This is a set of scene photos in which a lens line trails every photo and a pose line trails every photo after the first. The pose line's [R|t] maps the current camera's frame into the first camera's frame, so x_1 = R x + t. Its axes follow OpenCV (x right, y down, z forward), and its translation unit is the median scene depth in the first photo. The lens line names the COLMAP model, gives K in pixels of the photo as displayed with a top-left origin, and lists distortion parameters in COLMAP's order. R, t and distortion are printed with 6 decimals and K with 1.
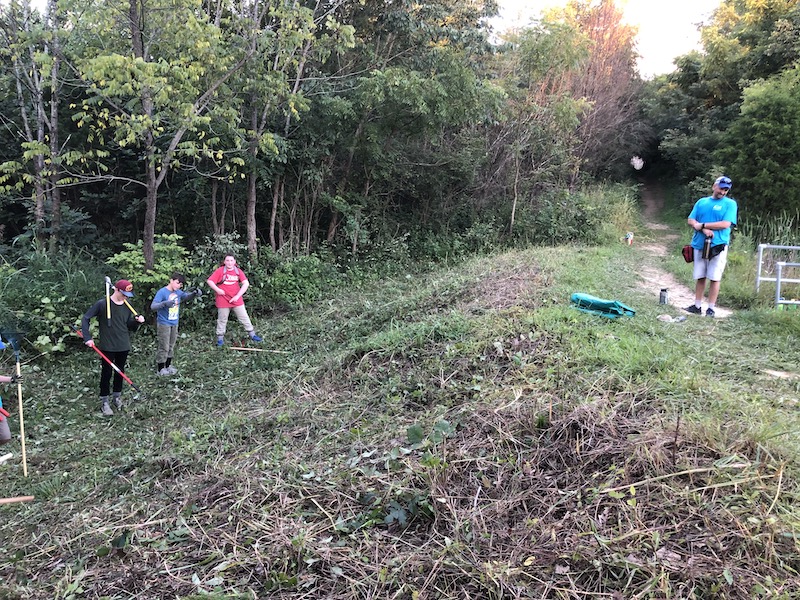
lens RADIAL K [[636.4, 0, 404.5], [0, 636.4, 291.6], [0, 0, 1]] dist [0.002668, -0.010995]
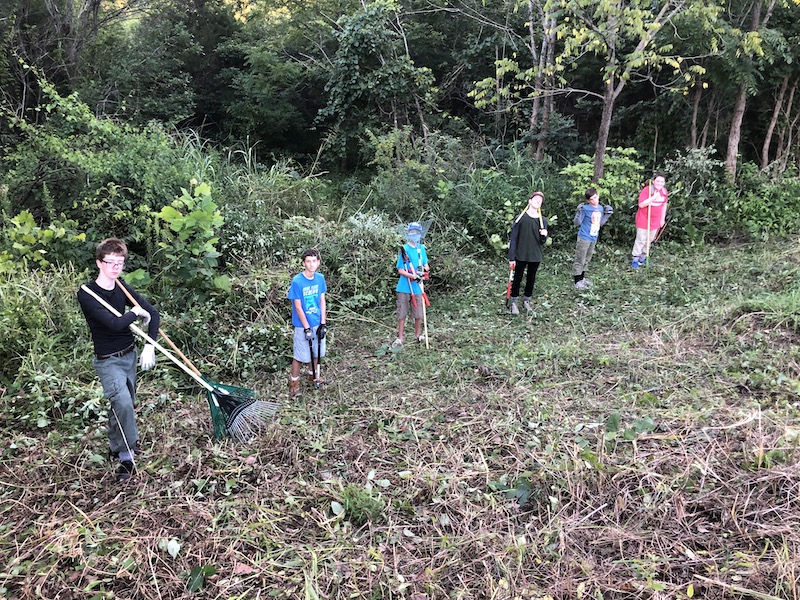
lens RADIAL K [[630.3, 0, 397.6], [0, 630.3, 295.6], [0, 0, 1]] dist [0.003234, -0.012067]
pose [[0.699681, 0.201823, -0.685357, 0.103274], [-0.090691, 0.976601, 0.195002, -0.026086], [0.708676, -0.074283, 0.701613, 0.051702]]
